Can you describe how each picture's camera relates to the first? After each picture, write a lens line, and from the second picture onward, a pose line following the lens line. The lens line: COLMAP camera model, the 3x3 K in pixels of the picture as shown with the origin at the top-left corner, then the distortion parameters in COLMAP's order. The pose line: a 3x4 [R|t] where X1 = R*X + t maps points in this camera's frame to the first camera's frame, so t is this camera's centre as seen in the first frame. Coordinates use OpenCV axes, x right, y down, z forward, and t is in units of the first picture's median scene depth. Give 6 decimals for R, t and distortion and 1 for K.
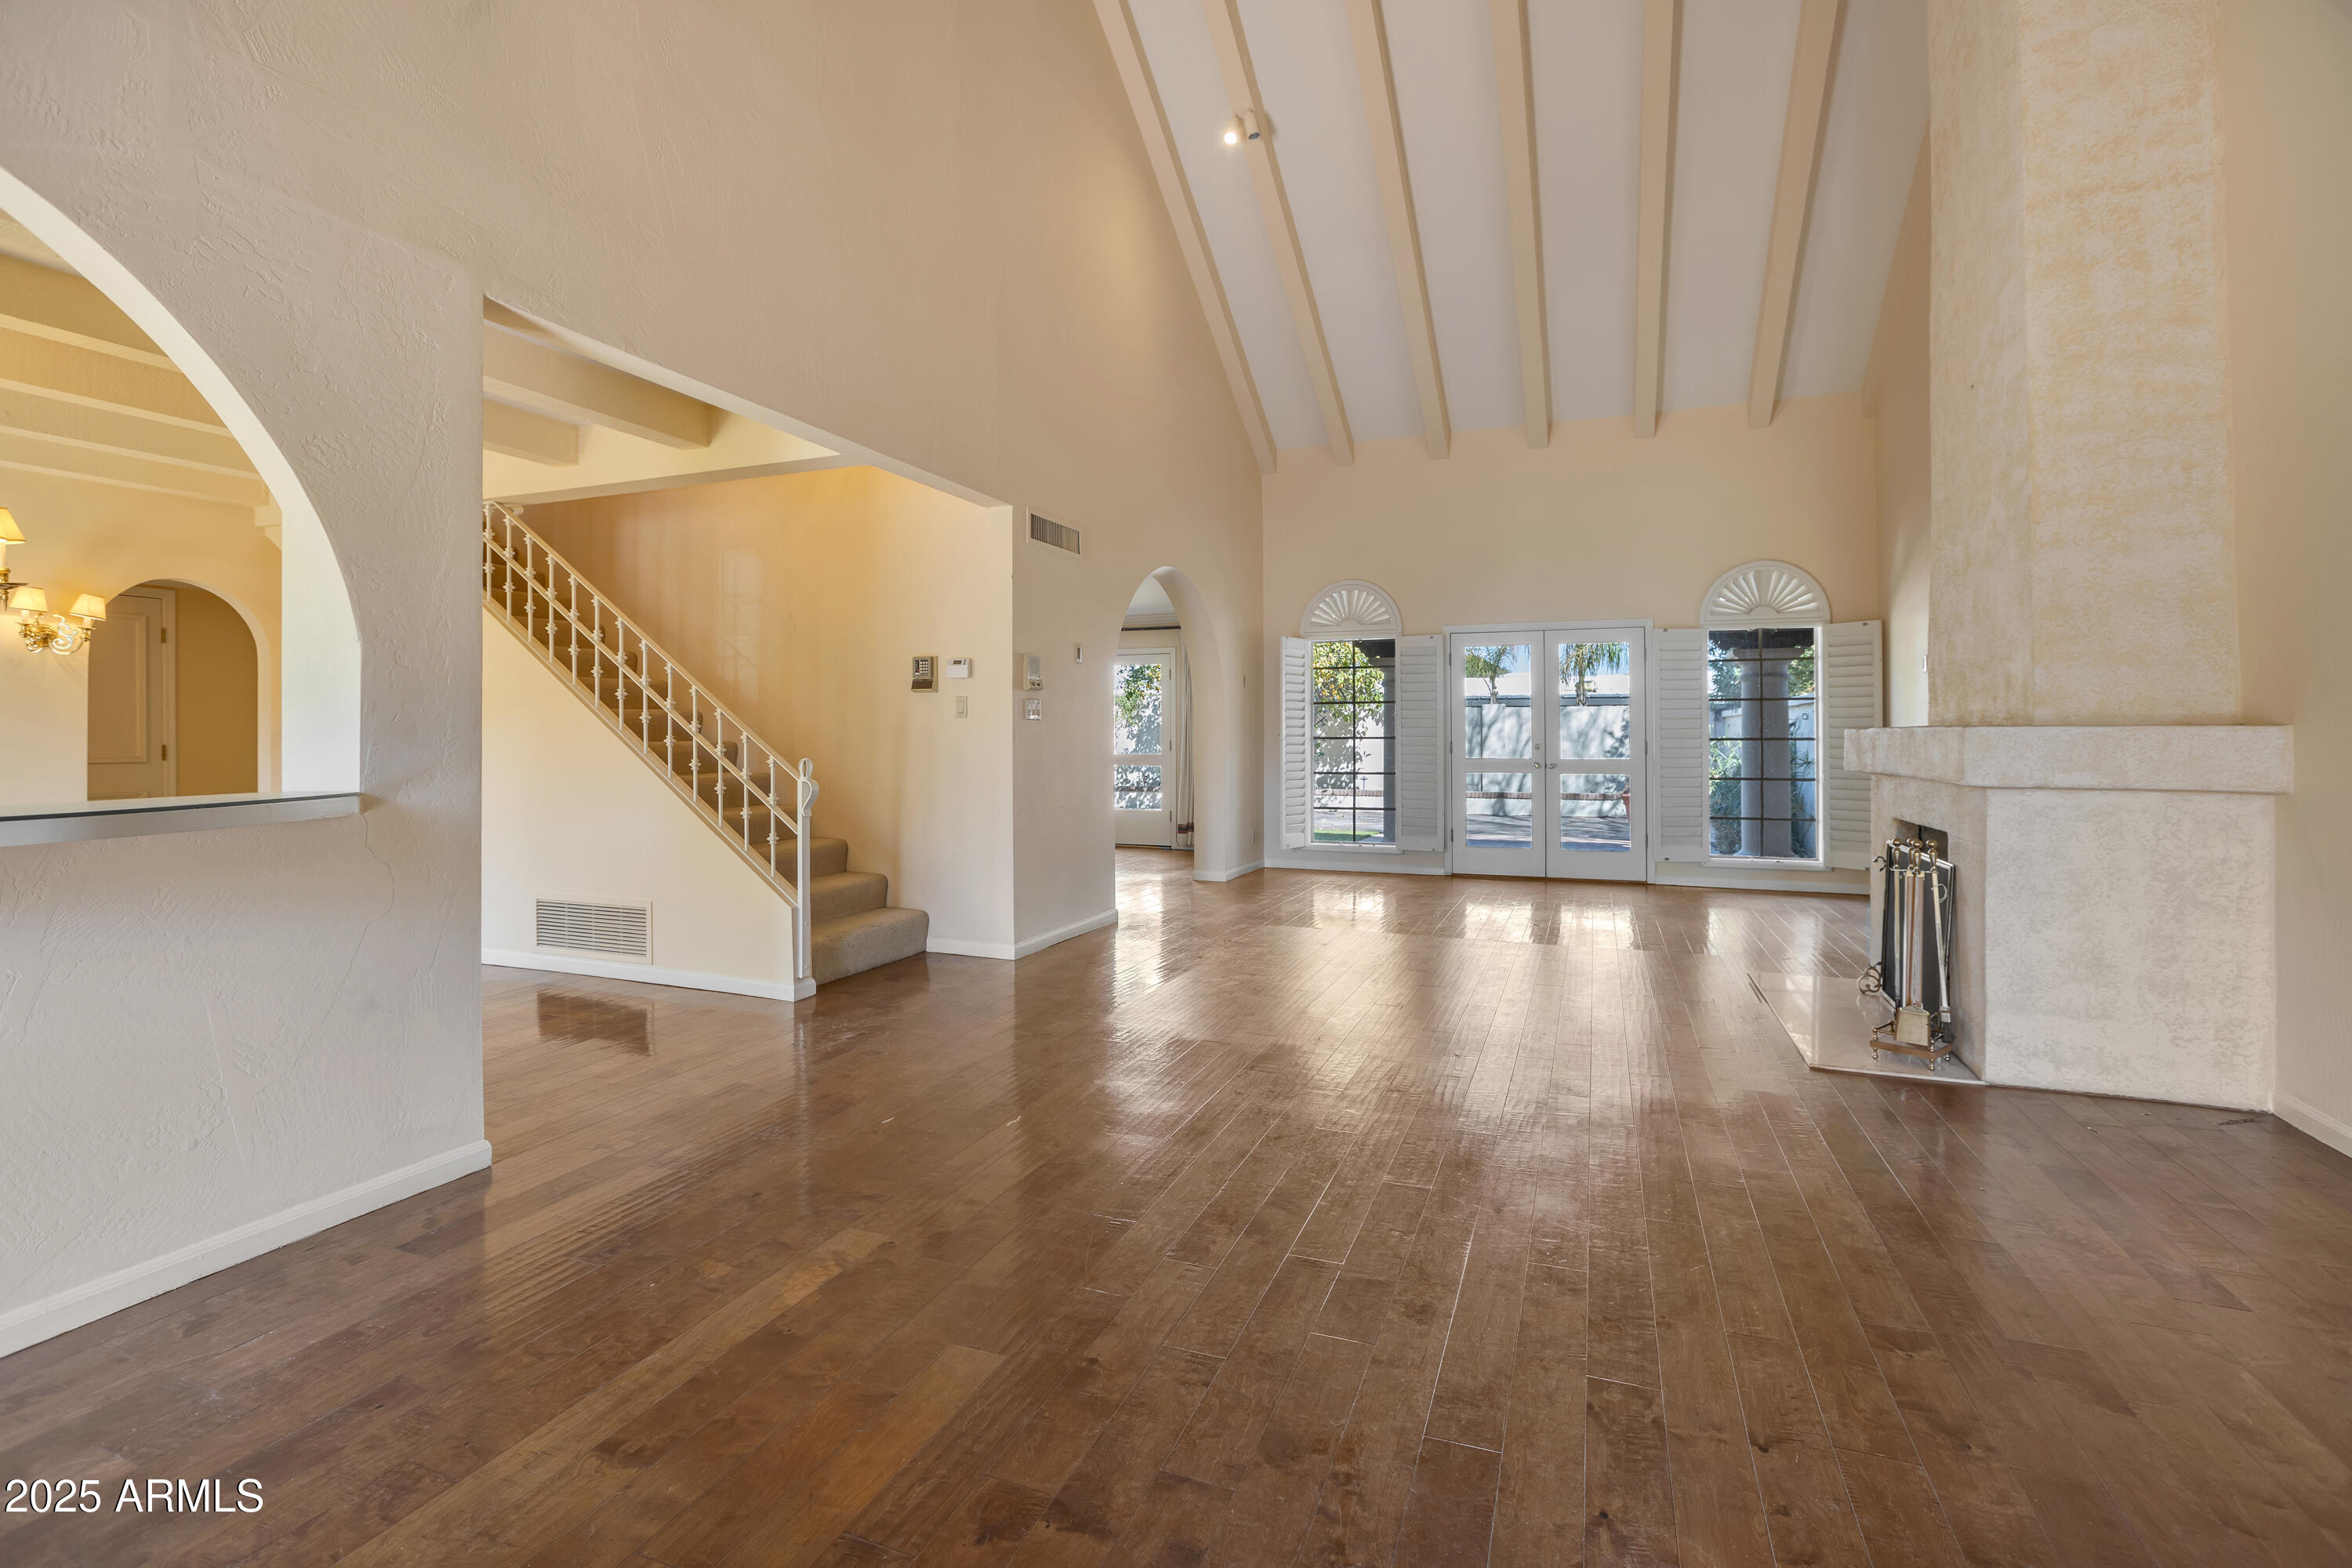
lens RADIAL K [[1093.4, 0, 1167.7], [0, 1093.4, 739.9], [0, 0, 1]] dist [-0.029184, 0.016001]
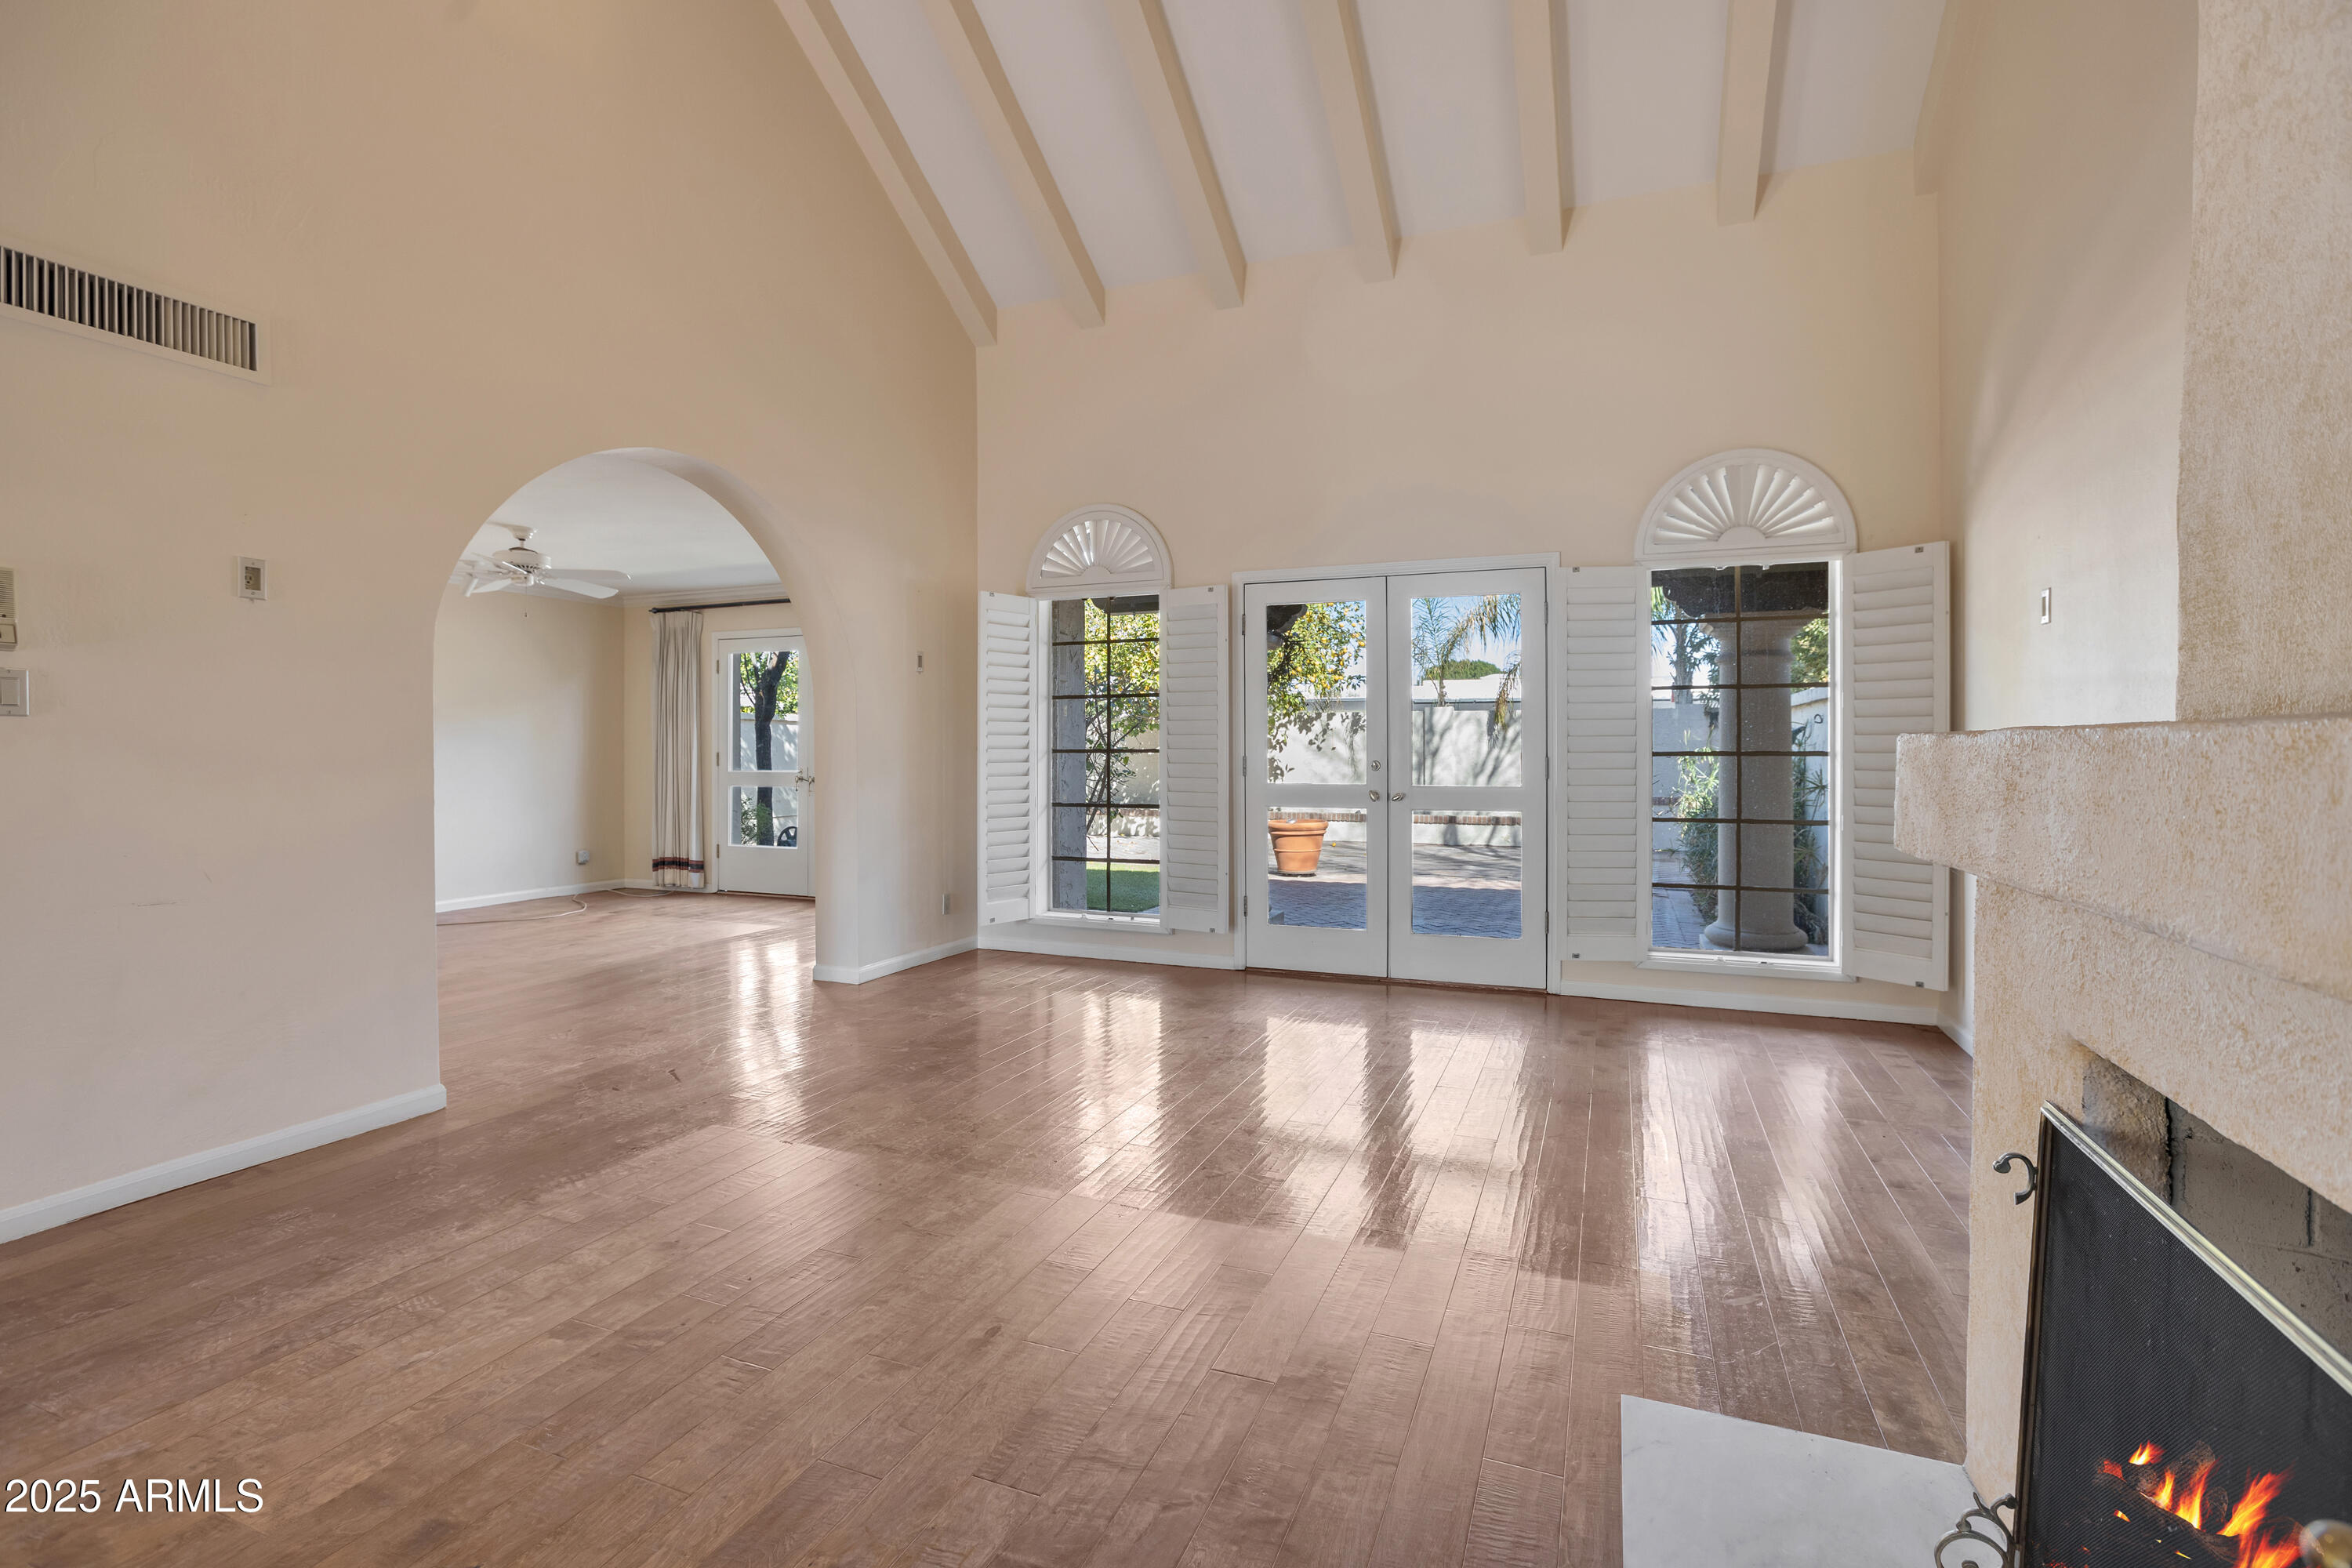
lens RADIAL K [[1093.4, 0, 1167.7], [0, 1093.4, 739.9], [0, 0, 1]] dist [-0.029184, 0.016001]
pose [[0.999734, -0.000255, -0.023070, 0.256656], [0.000036, 0.999955, -0.009490, -0.002380], [0.023072, 0.009486, 0.999689, 0.414990]]
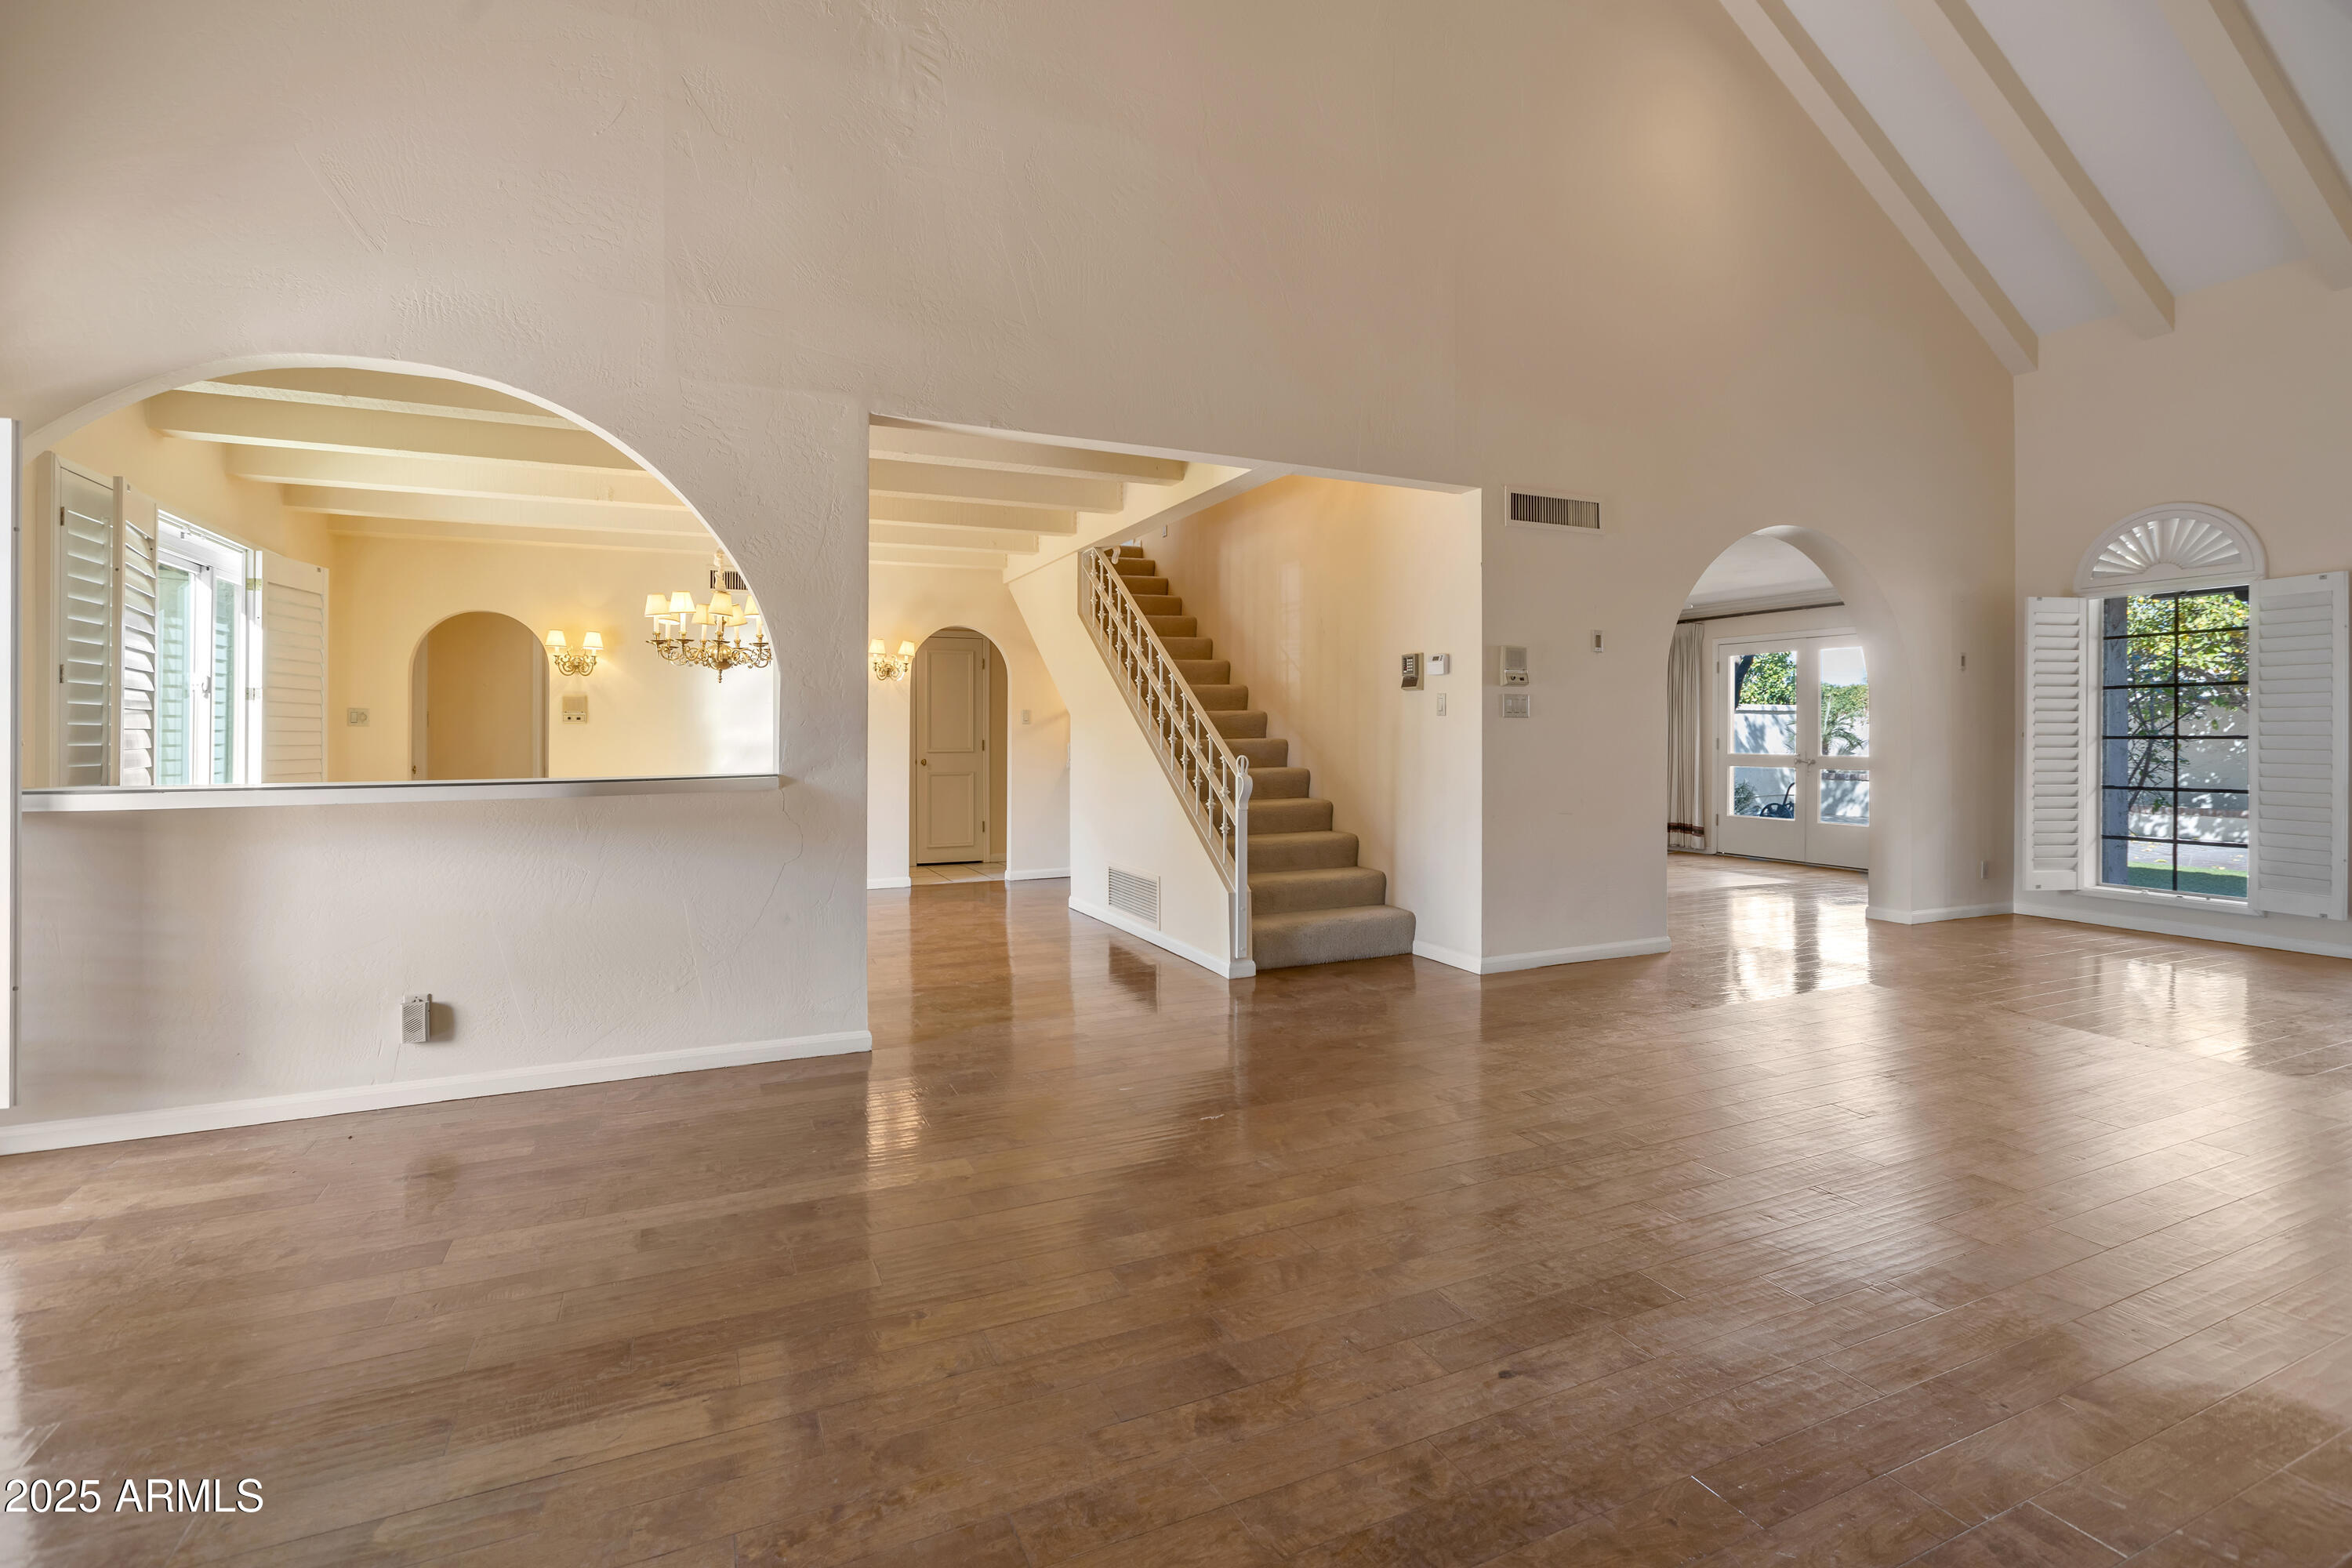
lens RADIAL K [[1093.4, 0, 1167.7], [0, 1093.4, 739.9], [0, 0, 1]] dist [-0.029184, 0.016001]
pose [[0.723191, 0.003634, -0.690638, 0.210098], [-0.001888, 0.999993, 0.003284, -0.001269], [0.690645, -0.001072, 0.723193, 0.096839]]
